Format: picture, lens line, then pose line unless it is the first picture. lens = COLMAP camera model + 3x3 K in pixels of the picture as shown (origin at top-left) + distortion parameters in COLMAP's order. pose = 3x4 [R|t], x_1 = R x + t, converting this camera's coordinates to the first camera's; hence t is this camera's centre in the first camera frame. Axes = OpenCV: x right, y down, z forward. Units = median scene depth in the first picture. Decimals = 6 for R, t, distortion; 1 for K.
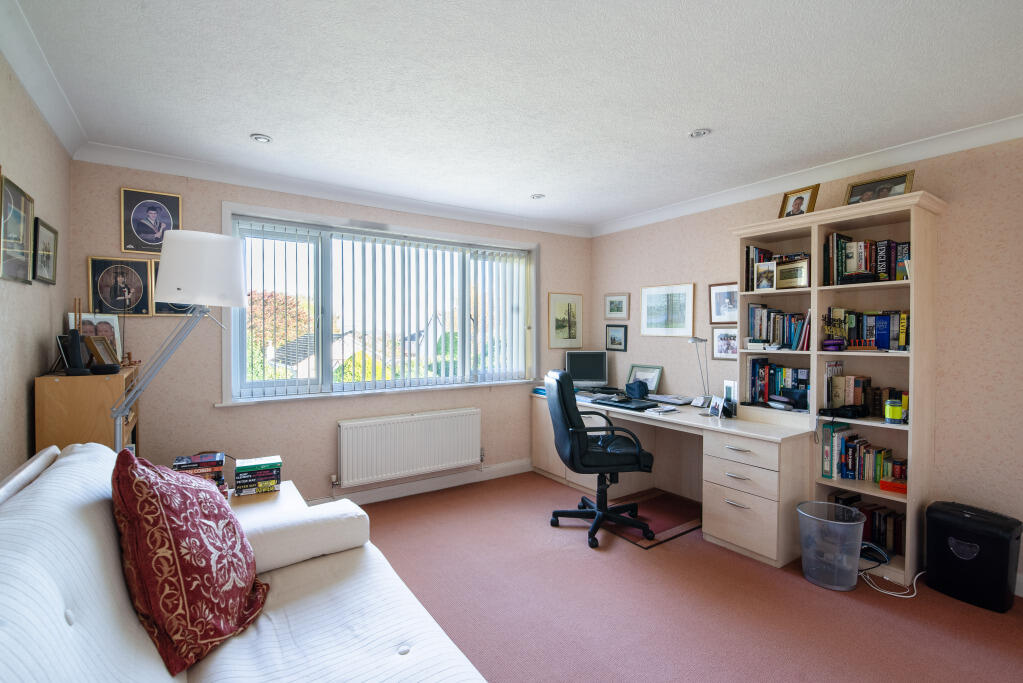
lens RADIAL K [[458.2, 0, 511.5], [0, 458.2, 341.5], [0, 0, 1]] dist [-0.044556, 0.000036]
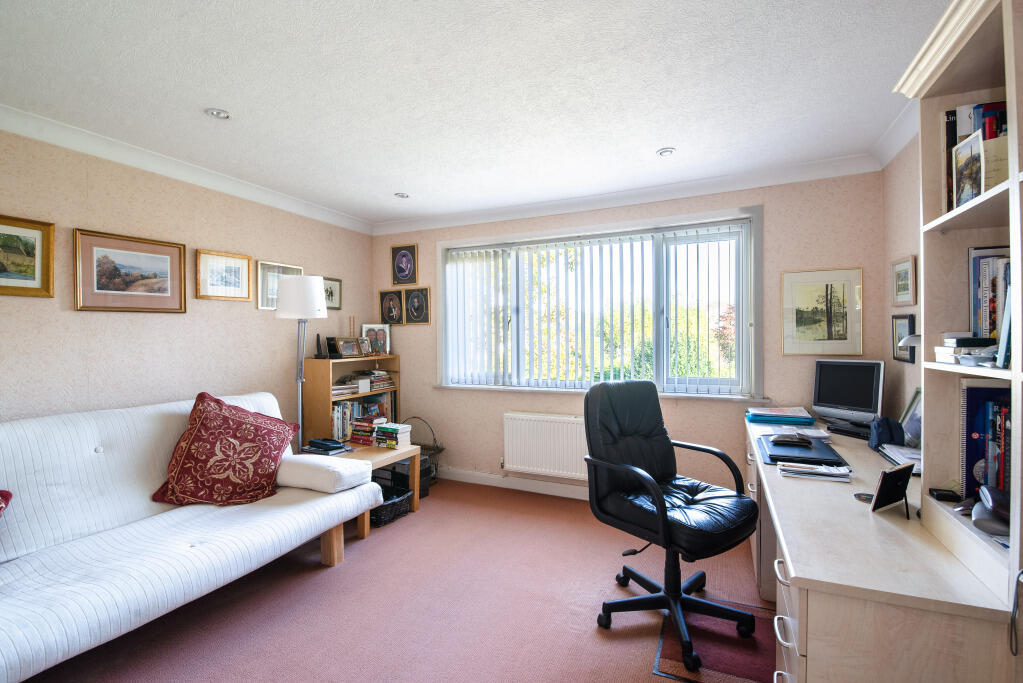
lens RADIAL K [[447.5, 0, 514.1], [0, 447.5, 334.3], [0, 0, 1]] dist [-0.020402, 0.000237]
pose [[0.508043, -0.007378, -0.861300, 0.501849], [-0.005034, 0.999921, -0.011534, -0.005356], [0.861317, 0.010196, 0.507965, 0.362974]]
